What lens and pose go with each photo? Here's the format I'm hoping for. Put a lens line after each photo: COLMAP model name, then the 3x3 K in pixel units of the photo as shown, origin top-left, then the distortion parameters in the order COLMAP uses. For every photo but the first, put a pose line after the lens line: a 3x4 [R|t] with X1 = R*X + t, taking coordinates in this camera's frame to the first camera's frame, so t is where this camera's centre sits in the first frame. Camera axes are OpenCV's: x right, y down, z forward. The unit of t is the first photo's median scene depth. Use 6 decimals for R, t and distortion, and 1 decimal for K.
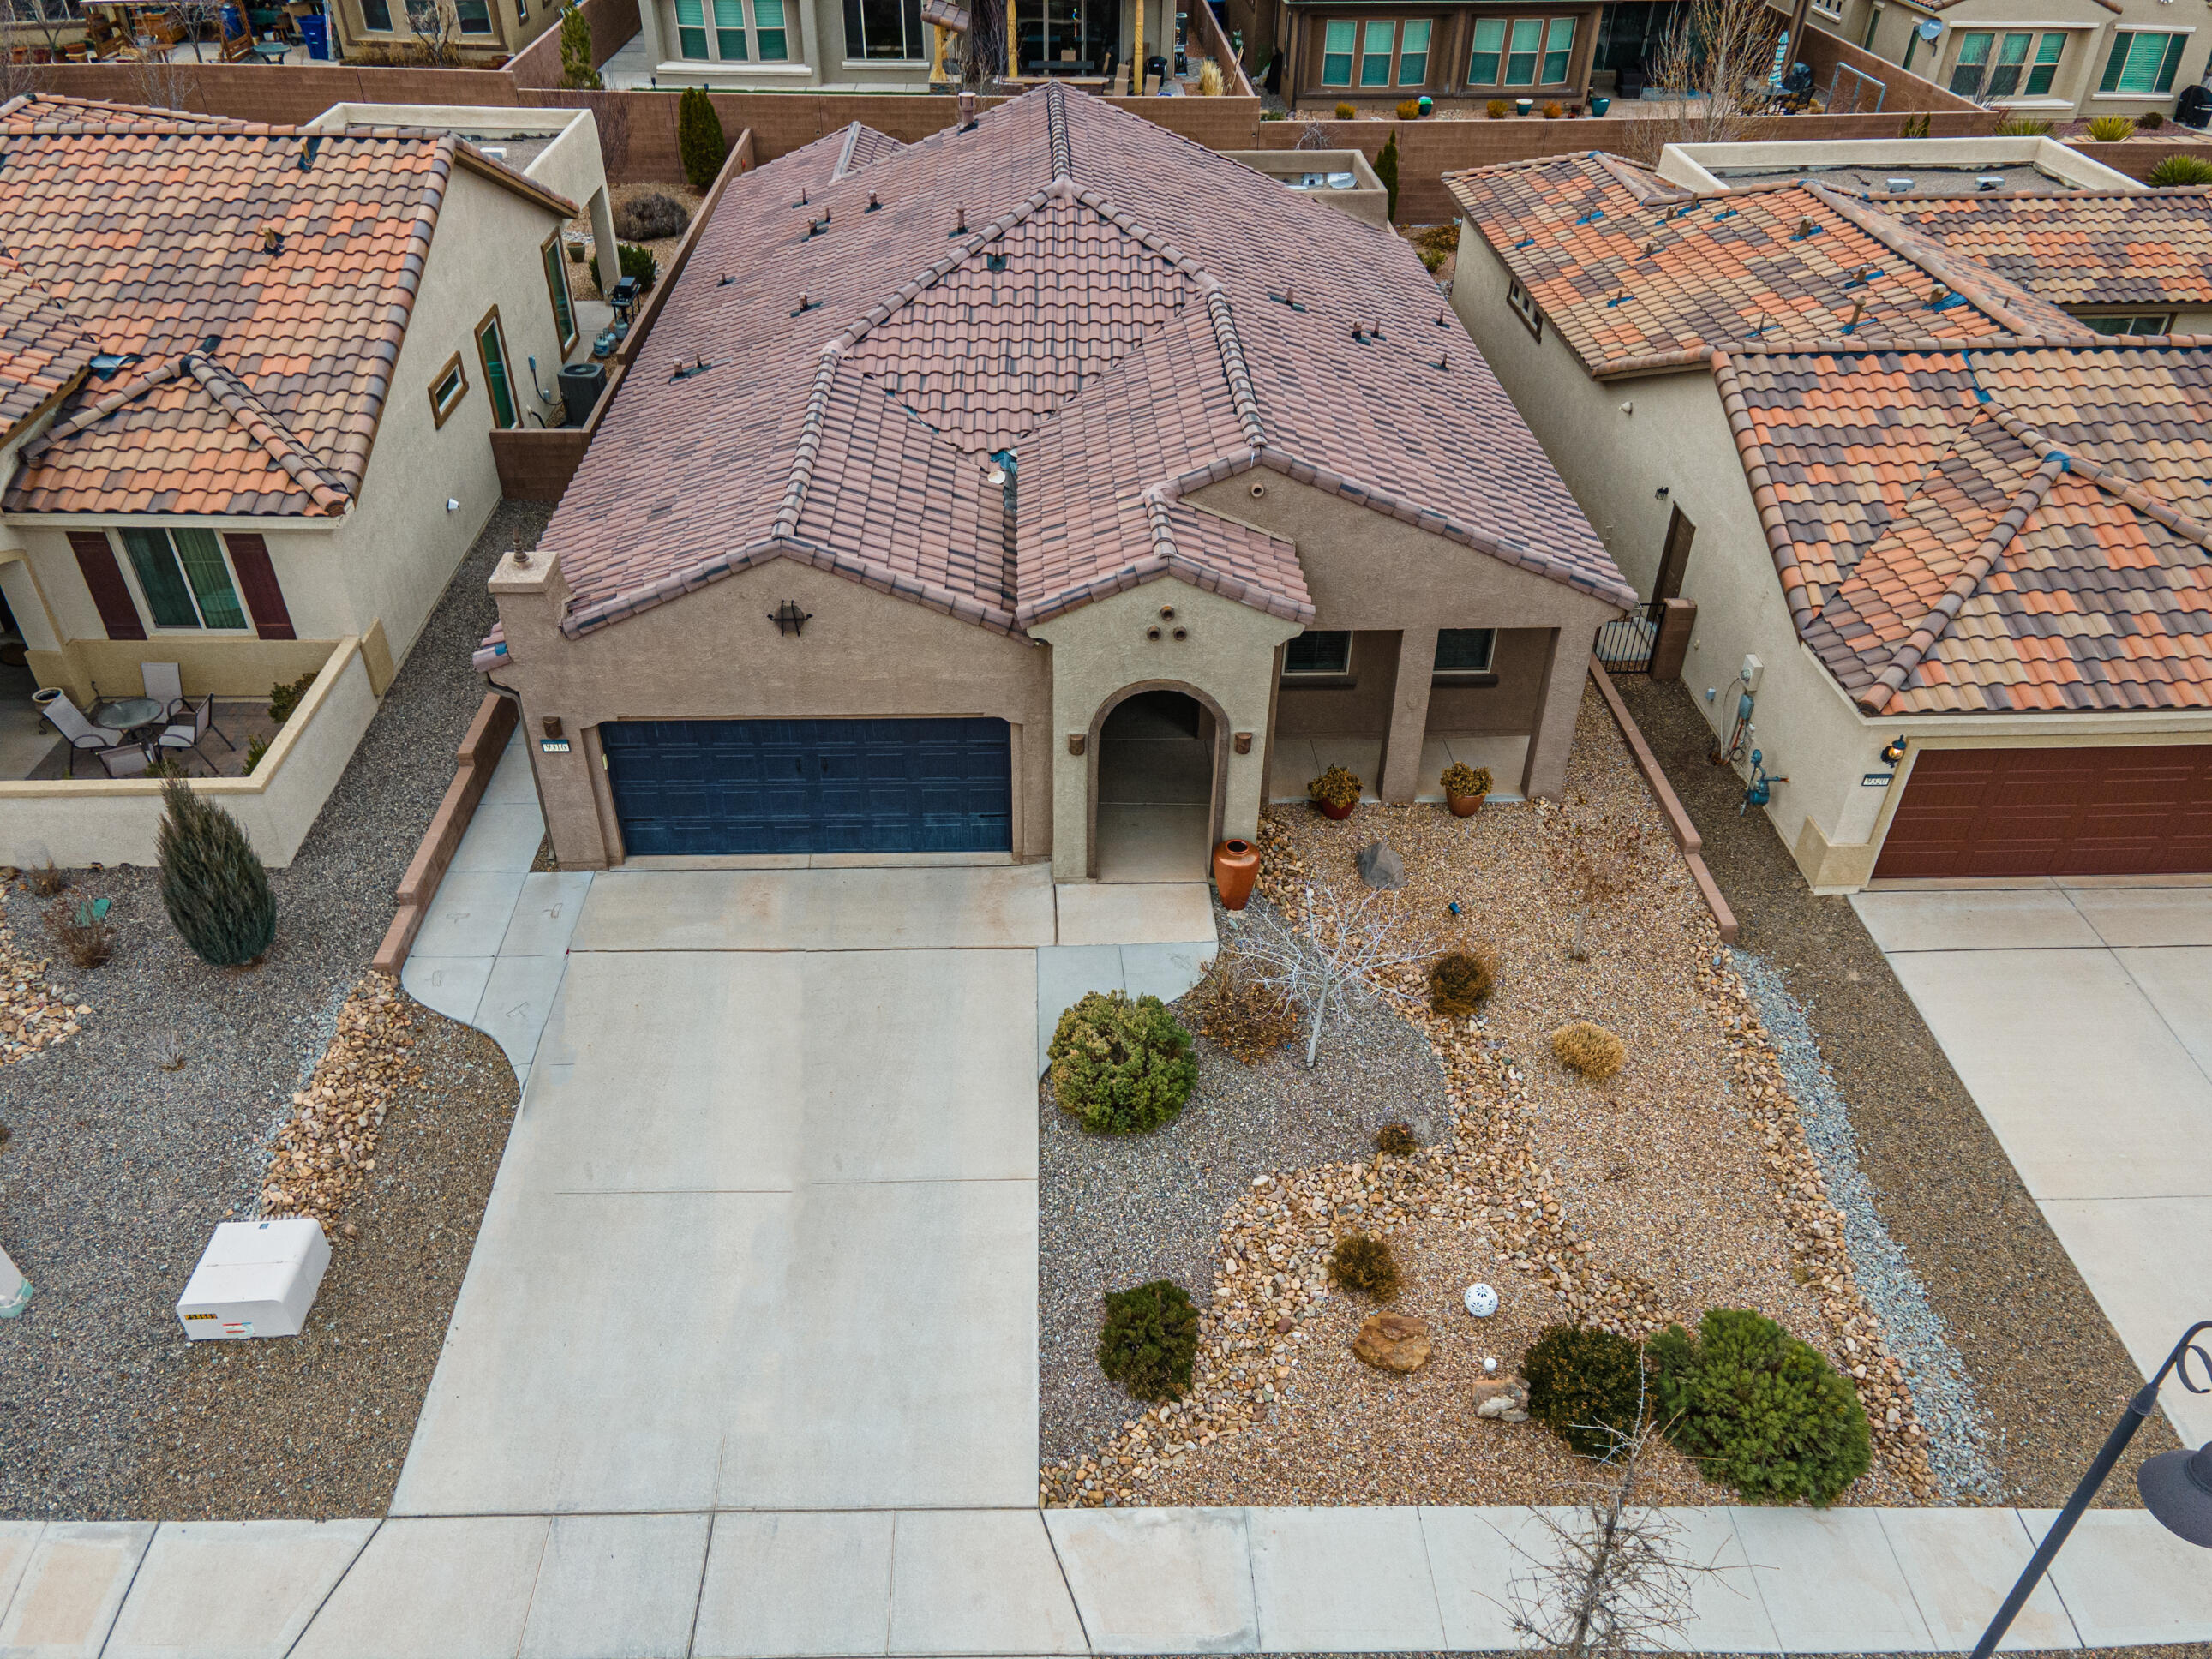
lens RADIAL K [[1599.5, 0, 1096.0], [0, 1599.5, 821.0], [0, 0, 1]] dist [0.031180, 0.033670]
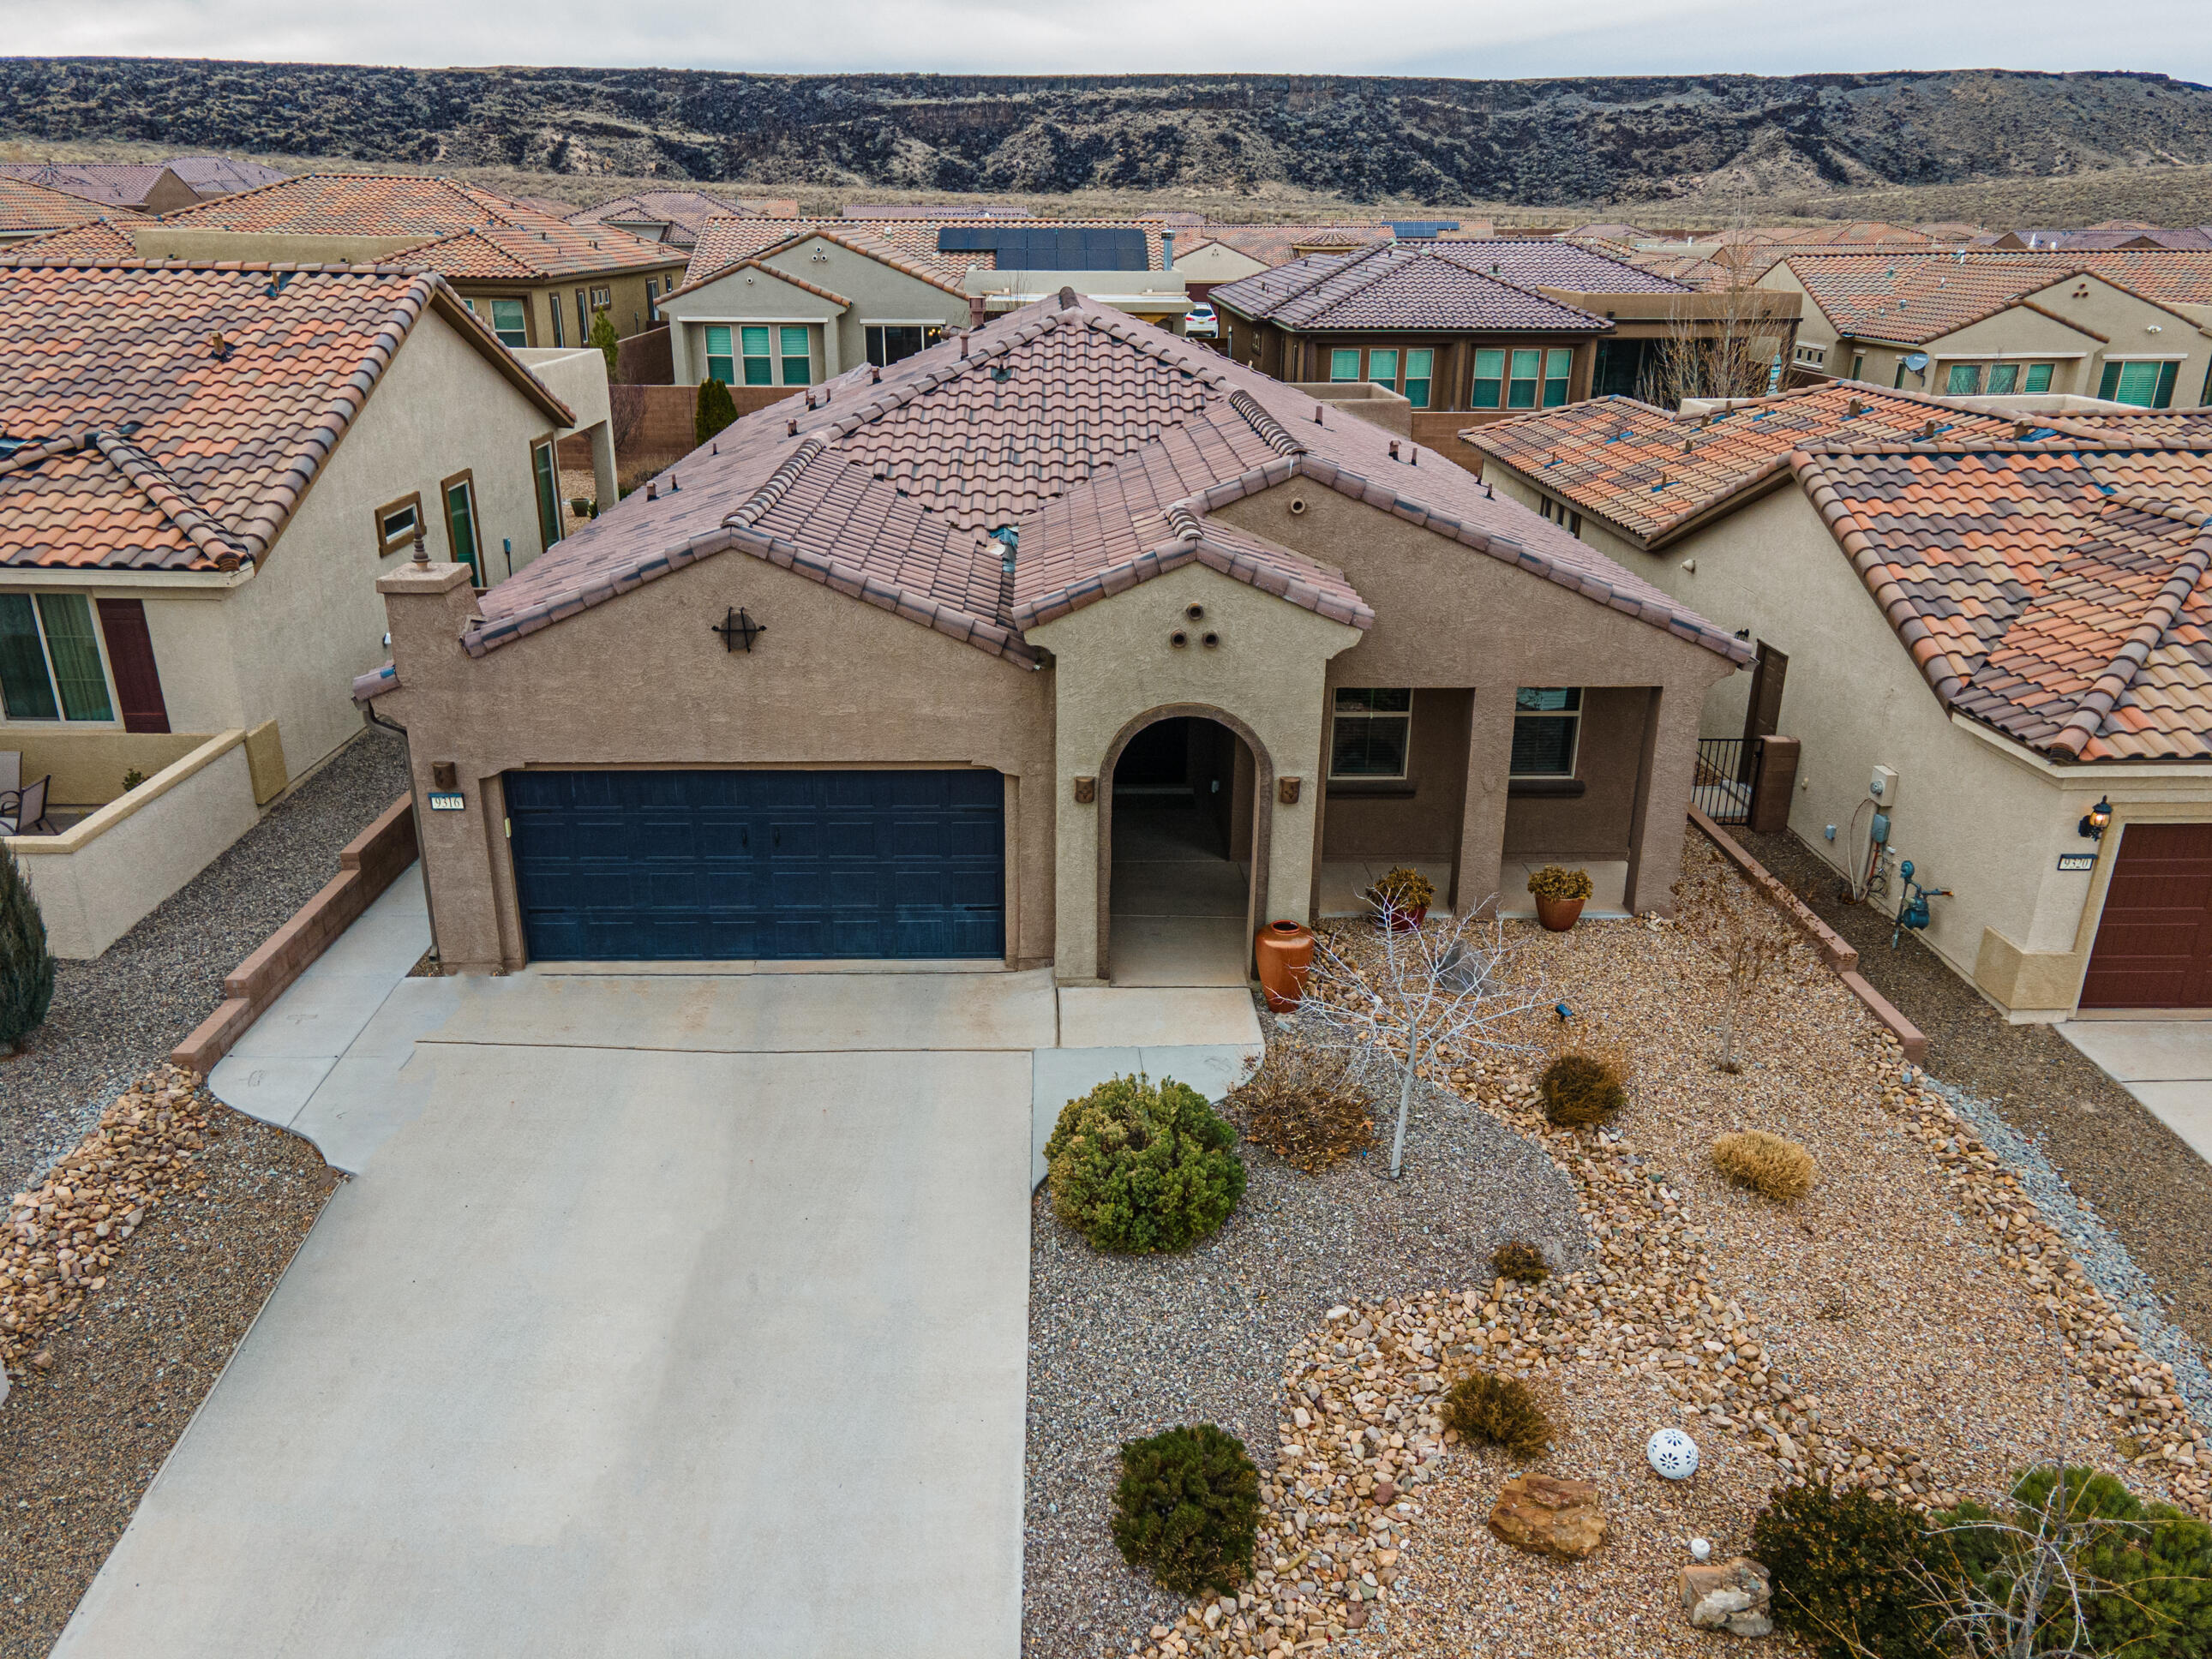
lens RADIAL K [[1601.9, 0, 1095.5], [0, 1601.9, 824.4], [0, 0, 1]] dist [0.045060, 0.011993]
pose [[0.999965, -0.000395, -0.008409, 0.000232], [-0.001805, 0.965611, -0.259984, 0.165780], [0.008223, 0.259990, 0.965576, 0.198997]]
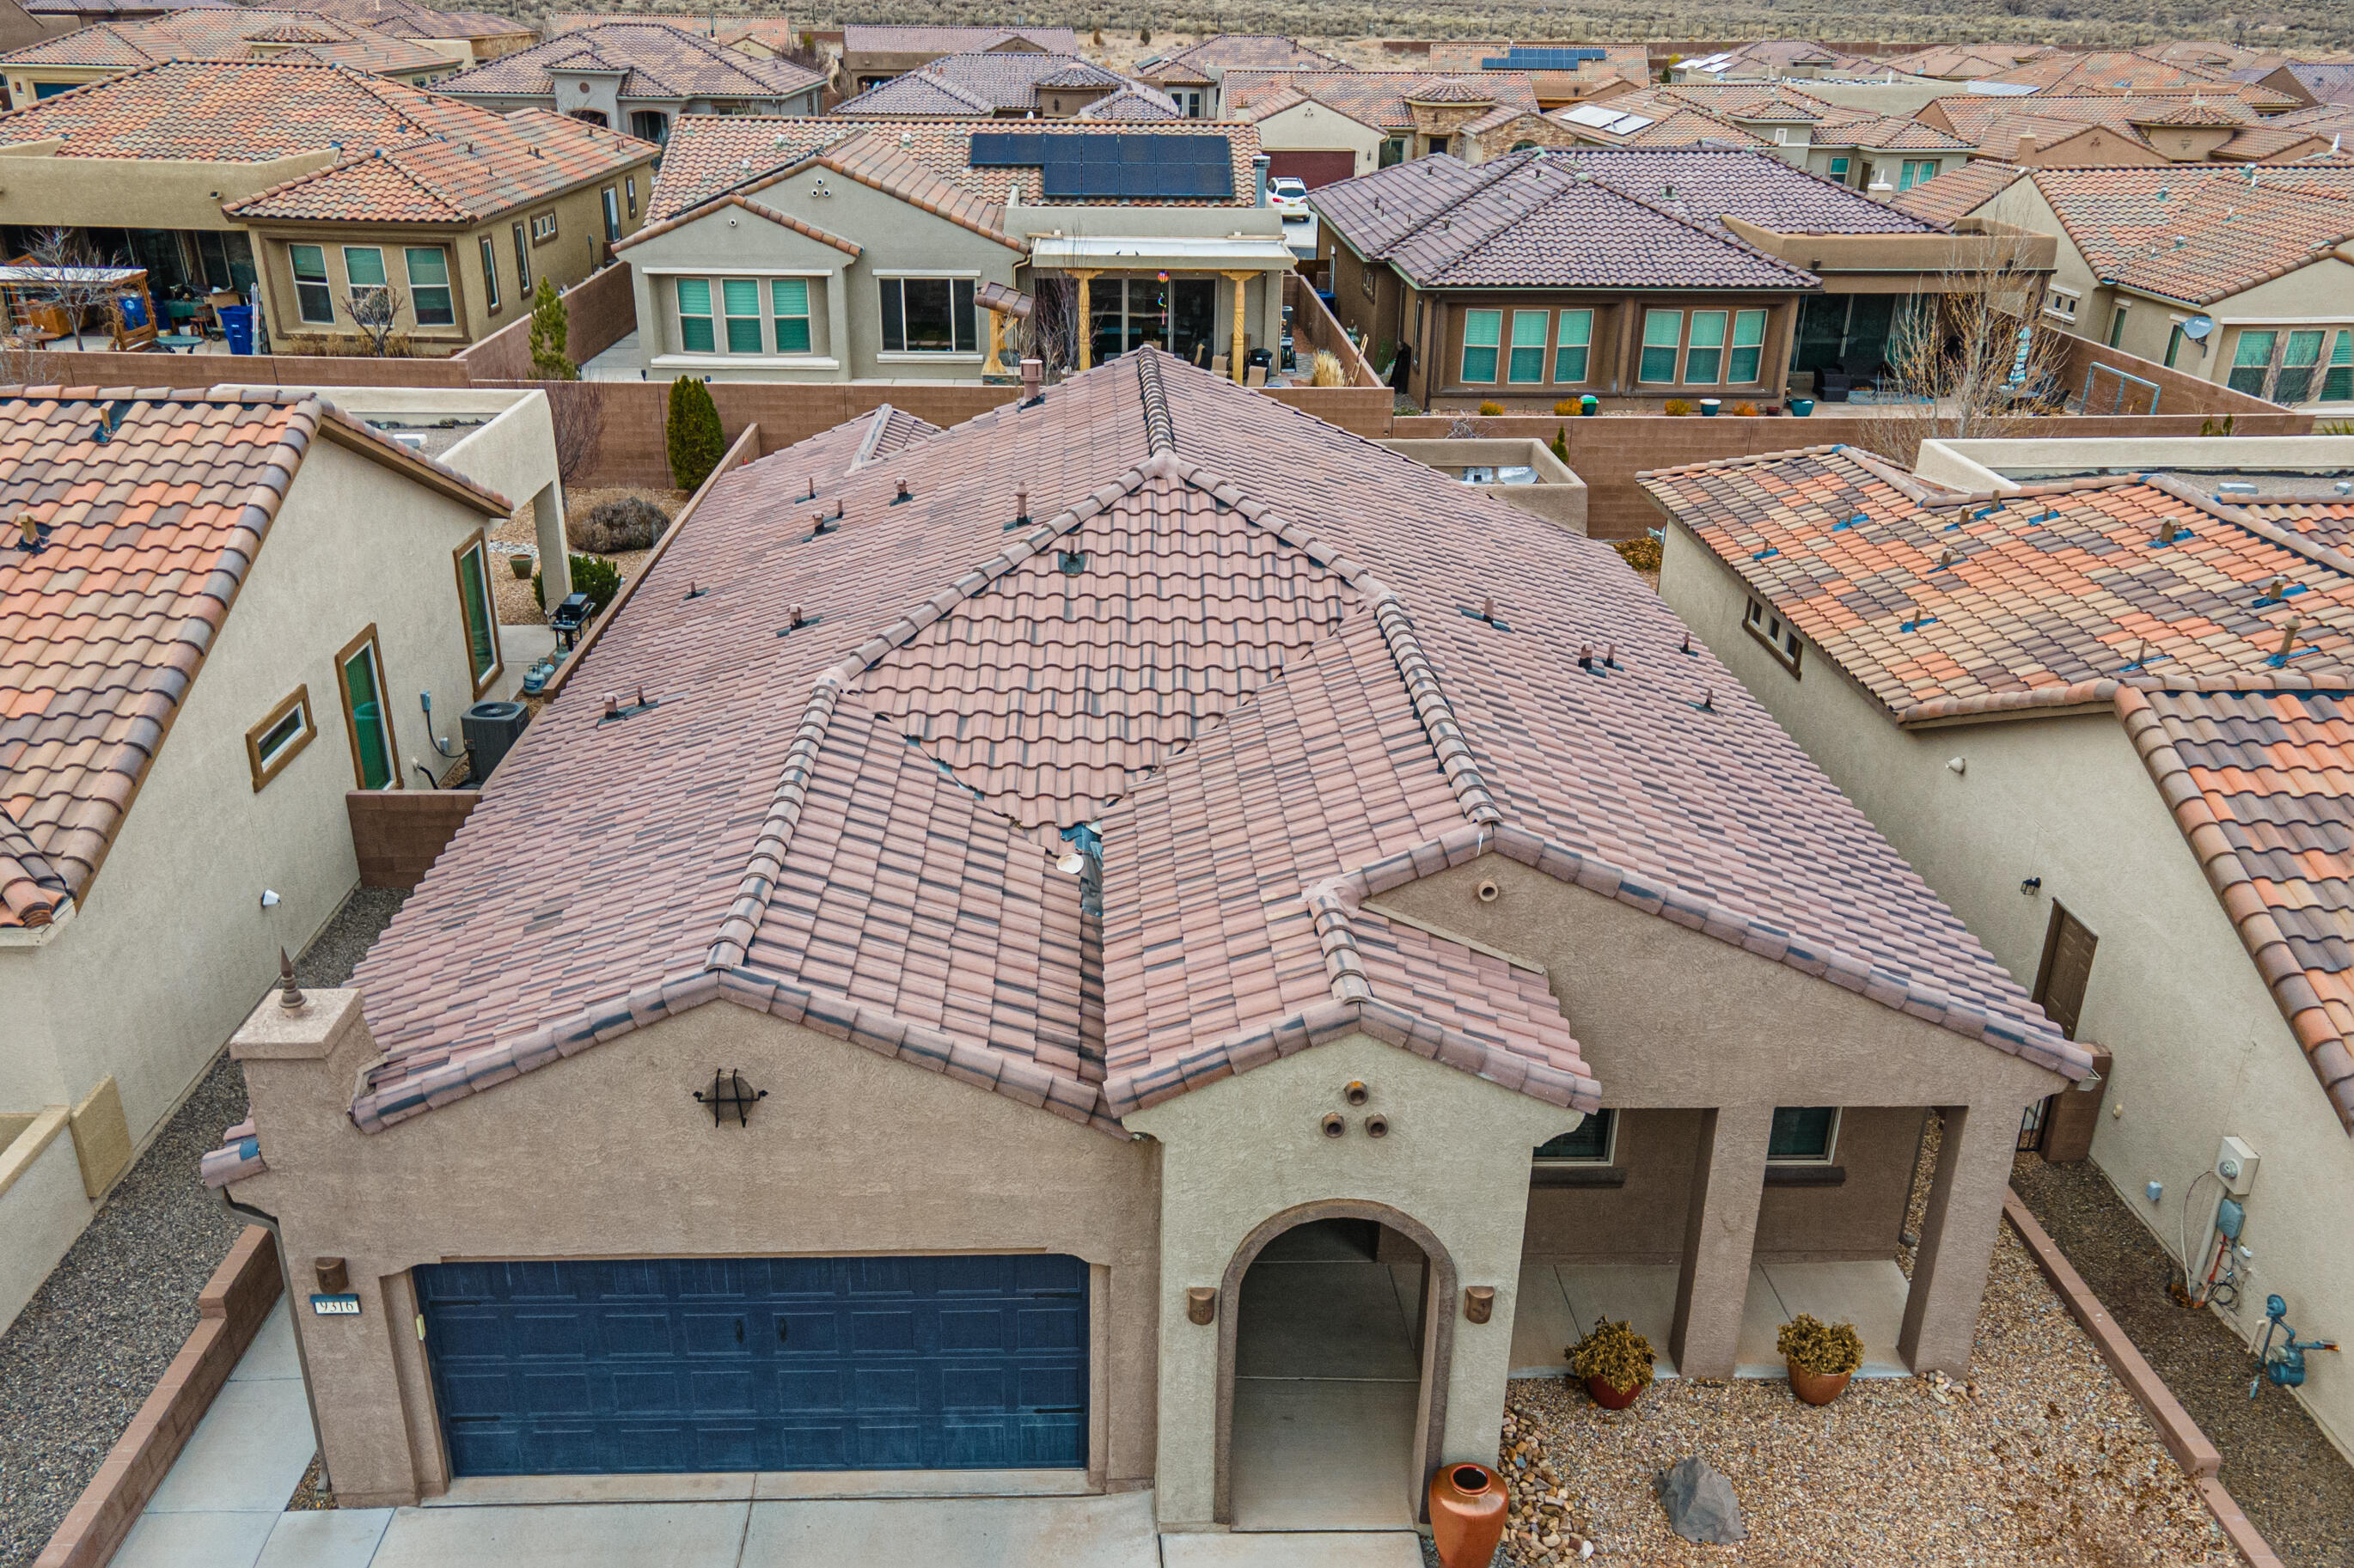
lens RADIAL K [[1896.3, 0, 1163.6], [0, 1896.3, 865.0], [0, 0, 1]] dist [0.057015, -0.009253]
pose [[0.999996, 0.002753, -0.000859, -0.023842], [-0.002868, 0.980711, -0.195442, -0.064348], [0.000304, 0.195444, 0.980715, 0.244286]]
